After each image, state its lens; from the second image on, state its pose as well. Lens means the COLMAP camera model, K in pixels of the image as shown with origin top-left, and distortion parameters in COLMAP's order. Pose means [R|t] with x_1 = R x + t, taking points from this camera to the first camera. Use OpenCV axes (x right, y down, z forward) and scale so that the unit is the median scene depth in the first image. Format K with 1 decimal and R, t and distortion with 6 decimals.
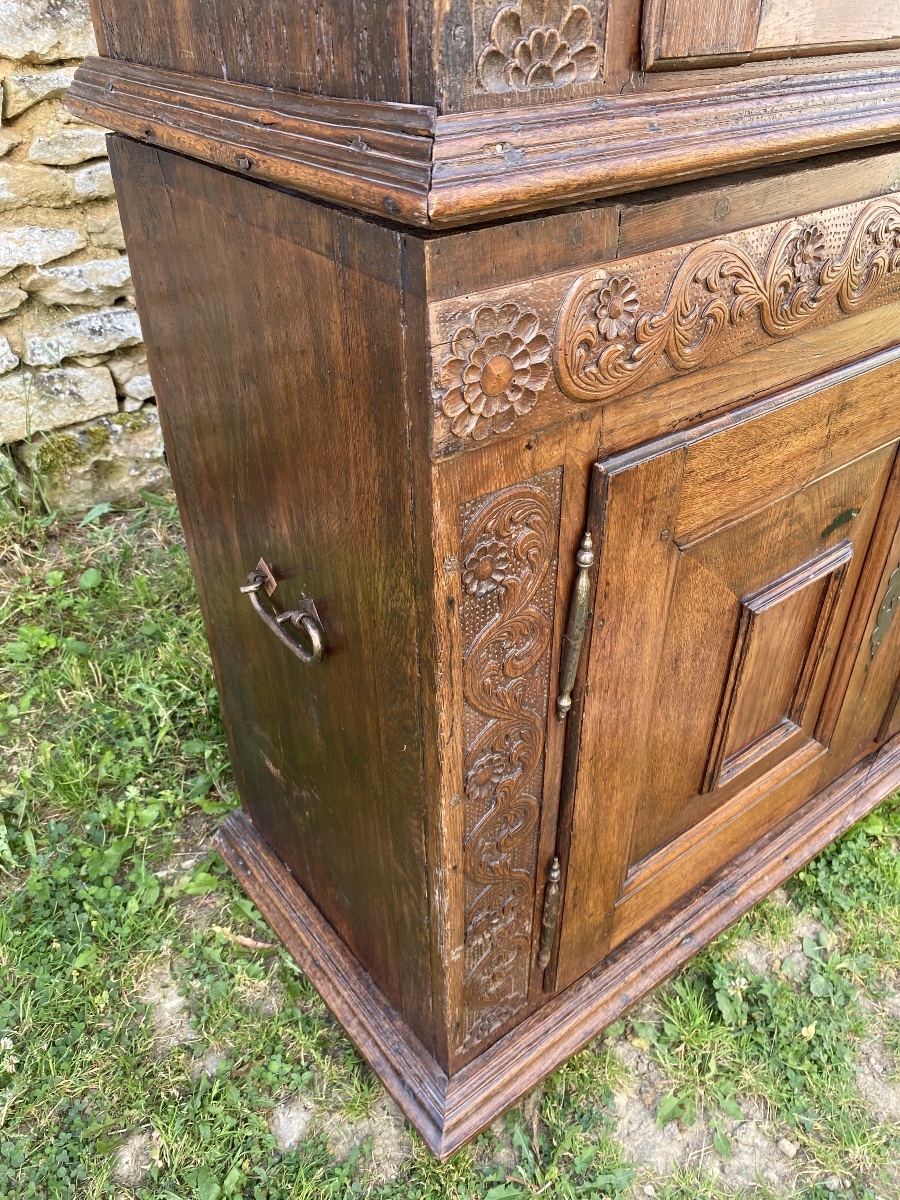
lens RADIAL K [[915.9, 0, 450.1], [0, 915.9, 597.9], [0, 0, 1]] dist [0.024852, -0.031000]
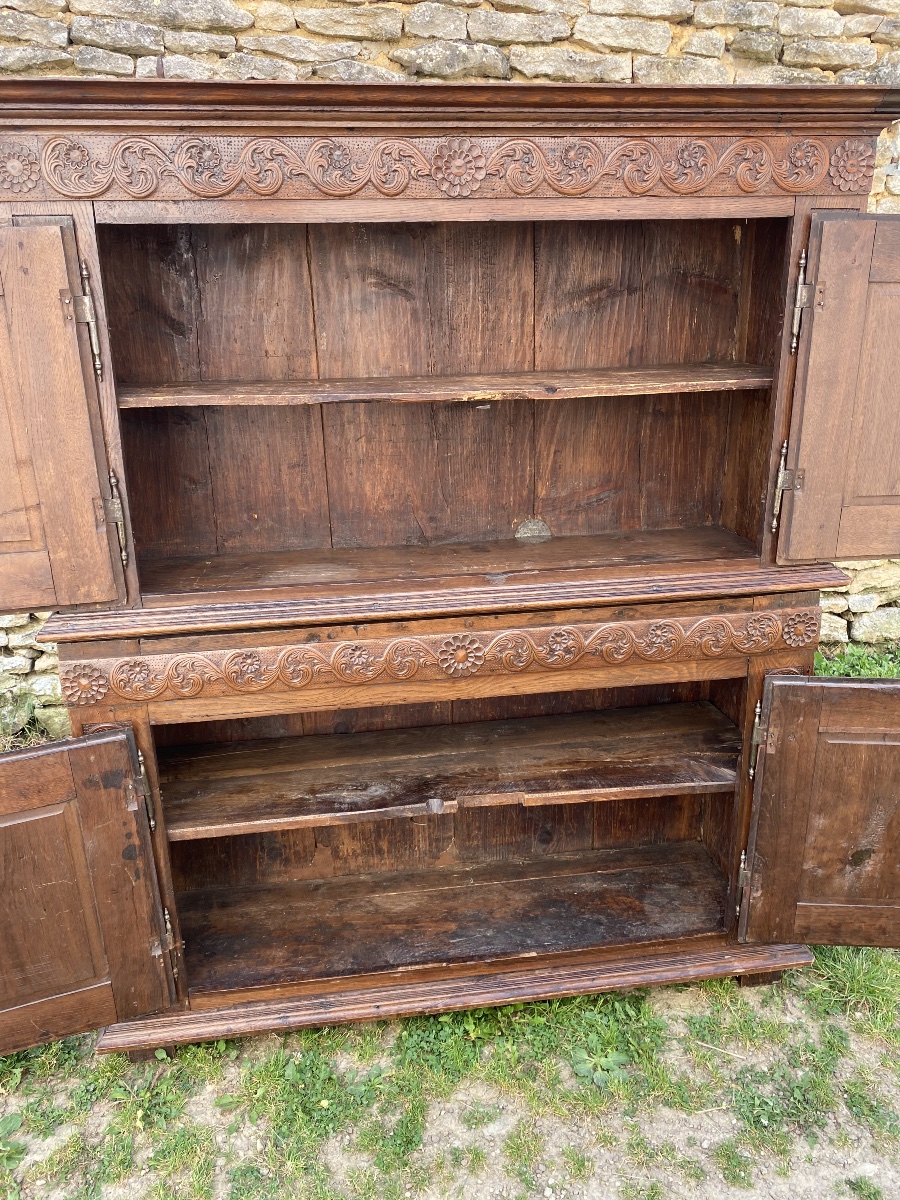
lens RADIAL K [[915.9, 0, 445.7], [0, 915.9, 584.1], [0, 0, 1]] dist [0.024852, -0.031000]
pose [[0.869439, 0.142748, -0.472968, 0.836592], [-0.270363, 0.938749, -0.213670, -0.074956], [0.413497, 0.313646, 0.854778, -0.418502]]
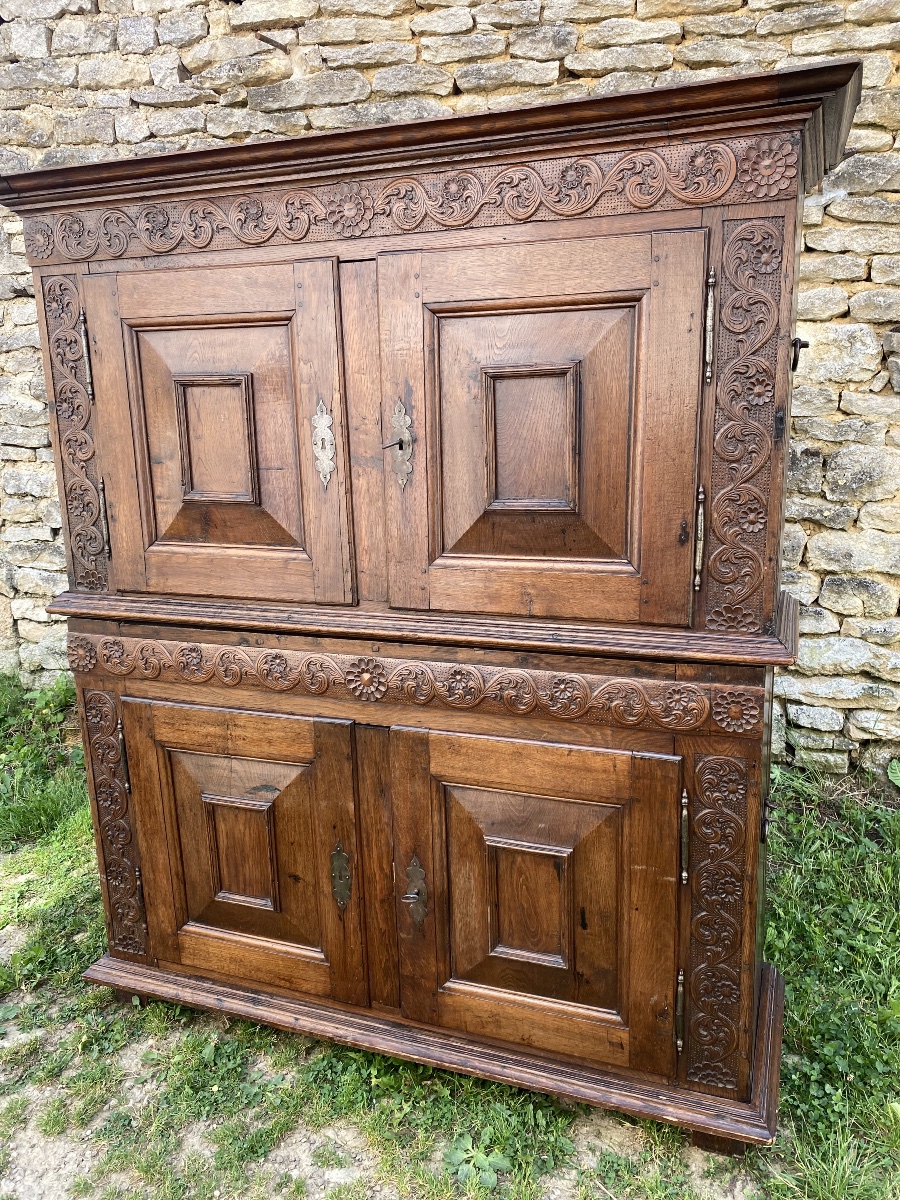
lens RADIAL K [[915.9, 0, 458.7], [0, 915.9, 585.8], [0, 0, 1]] dist [0.024852, -0.031000]
pose [[0.530532, 0.169474, -0.830551, 1.303113], [-0.464998, 0.877414, -0.117991, -0.251434], [0.708740, 0.448803, 0.544301, -0.029149]]
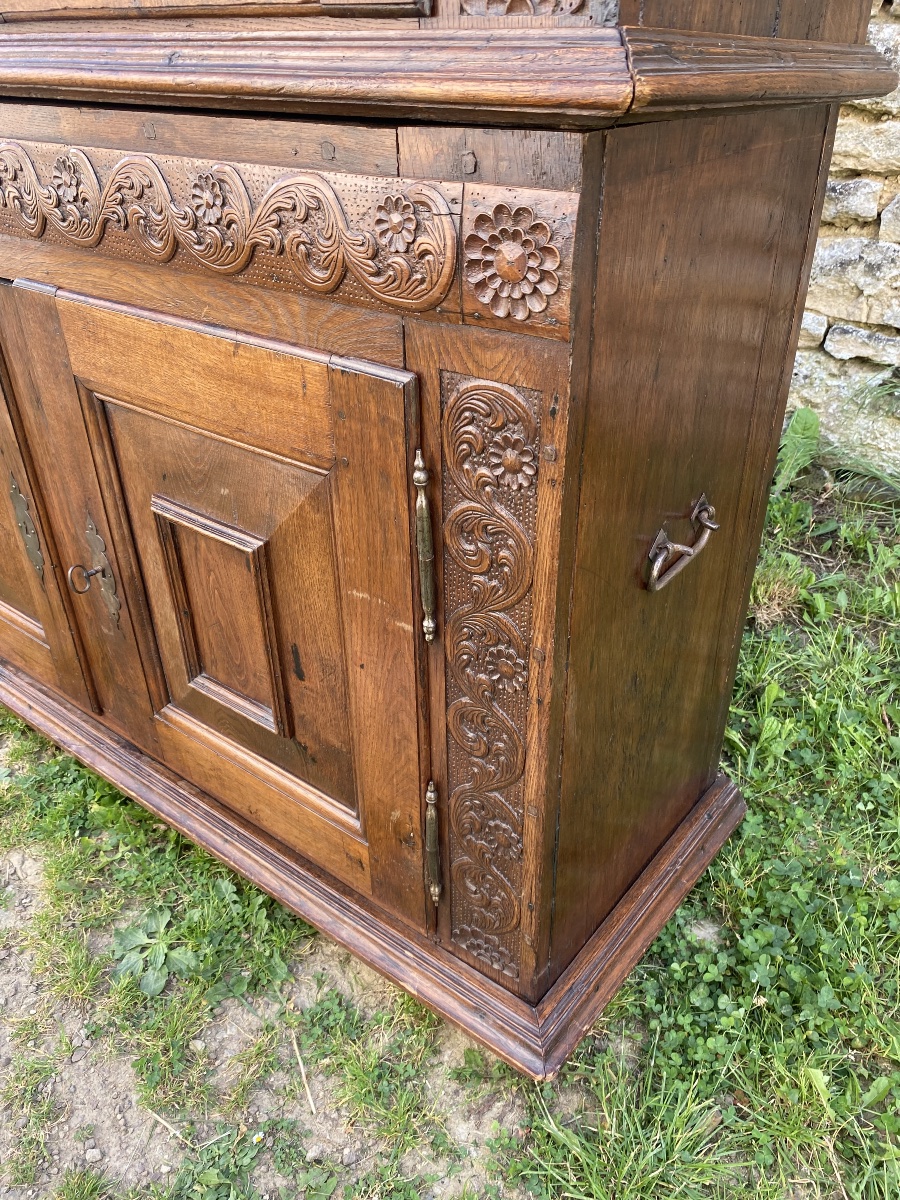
lens RADIAL K [[915.9, 0, 443.9], [0, 915.9, 599.6], [0, 0, 1]] dist [0.024852, -0.031000]
pose [[0.248181, 0.517854, -0.818678, 1.052687], [-0.542434, 0.774492, 0.325466, -0.383181], [0.802603, 0.363304, 0.473116, 0.602510]]
